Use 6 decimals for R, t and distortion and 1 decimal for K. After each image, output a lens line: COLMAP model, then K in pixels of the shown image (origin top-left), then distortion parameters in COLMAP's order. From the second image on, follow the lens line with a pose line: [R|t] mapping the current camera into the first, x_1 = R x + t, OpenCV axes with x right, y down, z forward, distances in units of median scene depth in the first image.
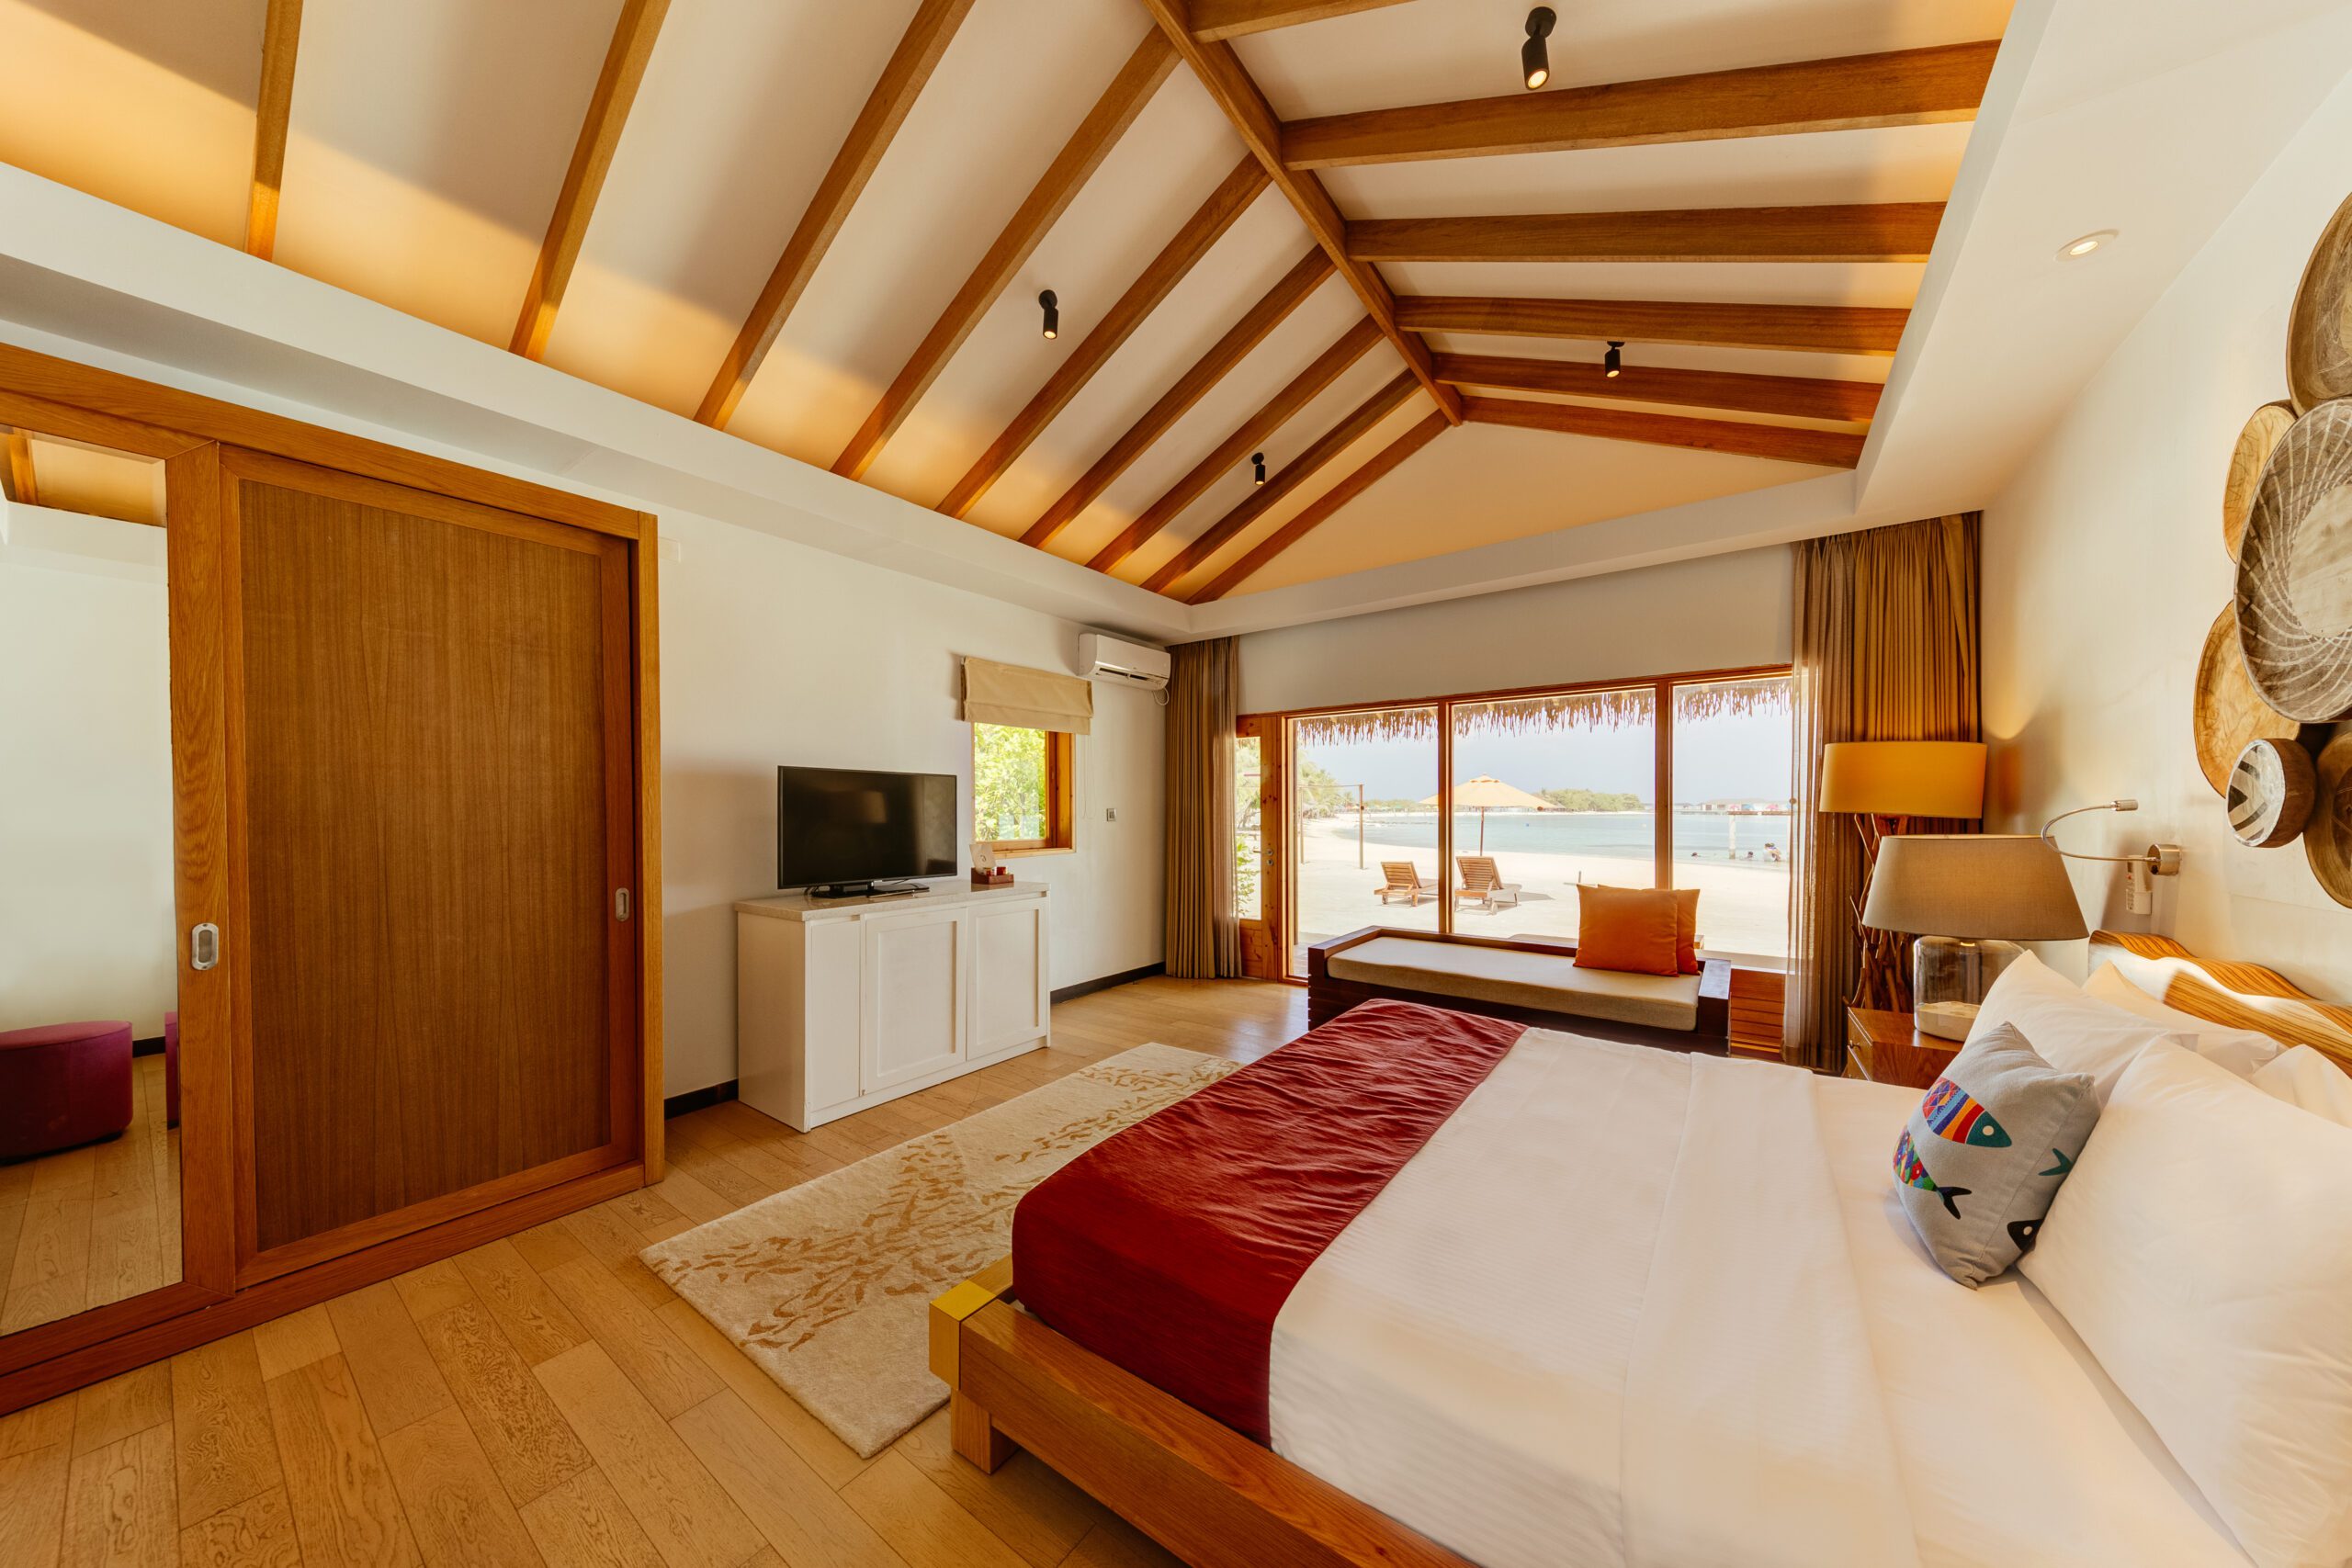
lens RADIAL K [[765.7, 0, 1175.1], [0, 765.7, 817.1], [0, 0, 1]] dist [0.015815, -0.000105]
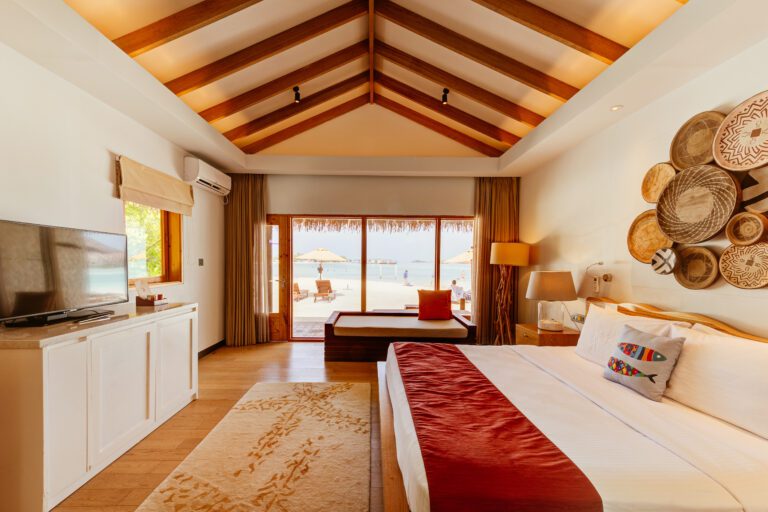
lens RADIAL K [[317.2, 0, 381.8], [0, 317.2, 272.8], [0, 0, 1]] dist [0.028777, -0.000260]
pose [[0.797171, -0.009798, 0.603674, -0.264735], [-0.007148, 0.999645, 0.025665, -0.000506], [-0.603711, -0.024774, 0.796818, 0.191737]]
